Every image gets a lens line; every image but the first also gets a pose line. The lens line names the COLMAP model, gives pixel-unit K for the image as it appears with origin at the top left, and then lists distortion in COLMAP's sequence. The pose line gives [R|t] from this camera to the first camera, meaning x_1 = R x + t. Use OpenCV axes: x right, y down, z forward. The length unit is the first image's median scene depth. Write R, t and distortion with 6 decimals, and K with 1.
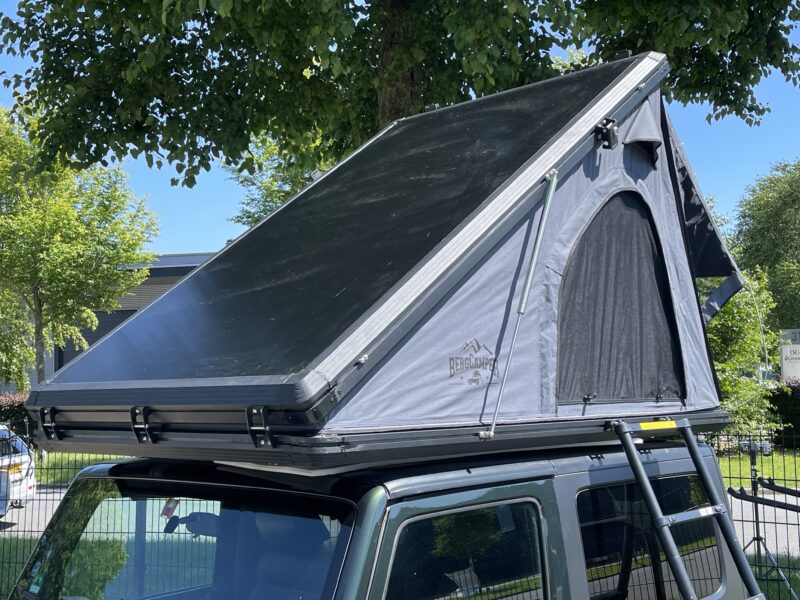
lens RADIAL K [[959.5, 0, 400.0], [0, 959.5, 300.0], [0, 0, 1]] dist [0.163625, 0.038982]
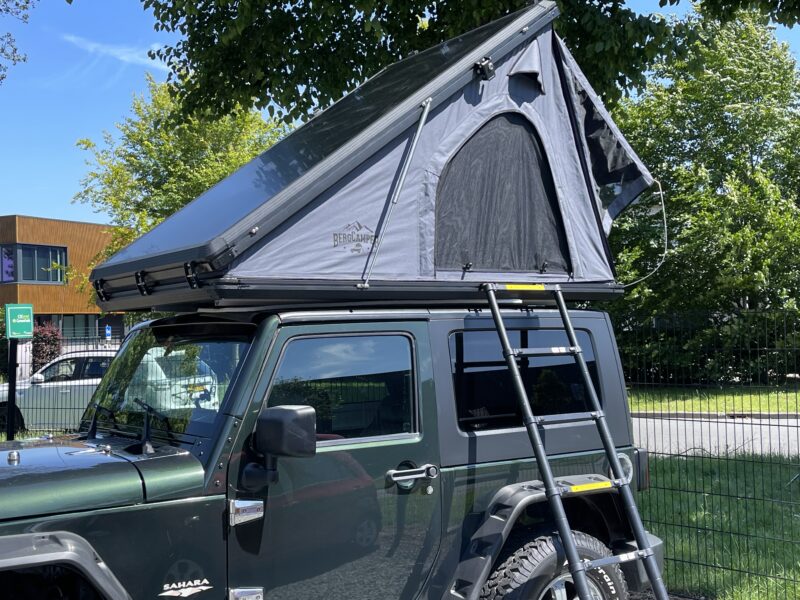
lens RADIAL K [[959.5, 0, 400.0], [0, 959.5, 300.0], [0, 0, 1]] dist [0.163625, 0.038982]
pose [[0.976689, -0.013808, -0.214216, 0.403095], [0.025569, 0.998308, 0.052228, 0.076462], [0.213132, -0.056487, 0.975389, -0.356645]]
